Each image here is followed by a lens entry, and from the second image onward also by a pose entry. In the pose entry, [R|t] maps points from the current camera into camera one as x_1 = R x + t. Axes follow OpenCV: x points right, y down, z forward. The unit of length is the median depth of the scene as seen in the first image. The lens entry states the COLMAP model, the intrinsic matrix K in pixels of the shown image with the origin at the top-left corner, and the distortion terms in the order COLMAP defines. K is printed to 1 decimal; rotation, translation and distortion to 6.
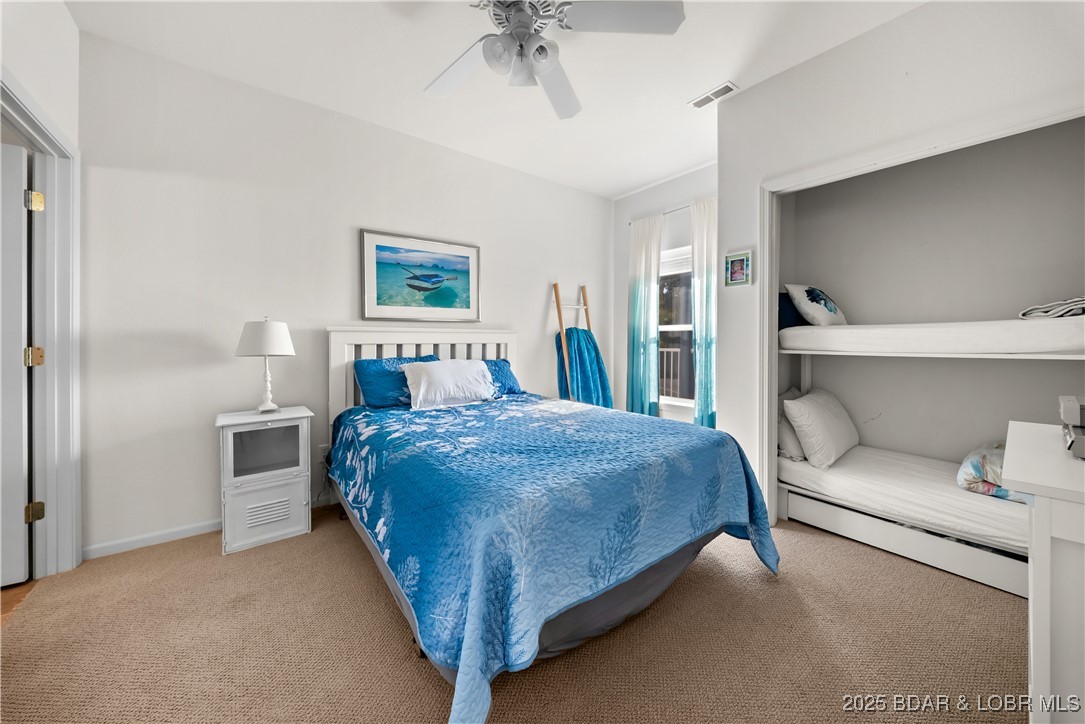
lens RADIAL K [[388.6, 0, 541.1], [0, 388.6, 339.2], [0, 0, 1]] dist [-0.000129, -0.000135]
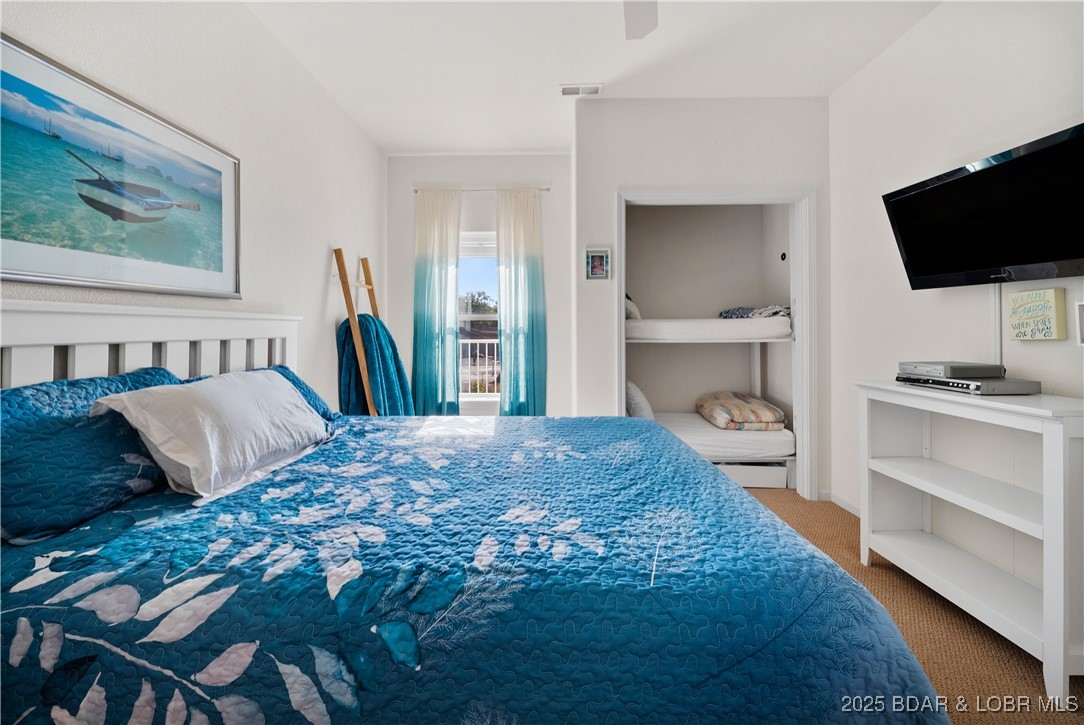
lens RADIAL K [[393.7, 0, 541.2], [0, 393.7, 326.6], [0, 0, 1]] dist [0.002958, -0.003490]
pose [[0.626868, 0.004222, 0.779114, -0.357029], [-0.000337, 0.999987, -0.005148, -0.003692], [-0.779125, 0.002965, 0.626861, 0.370964]]
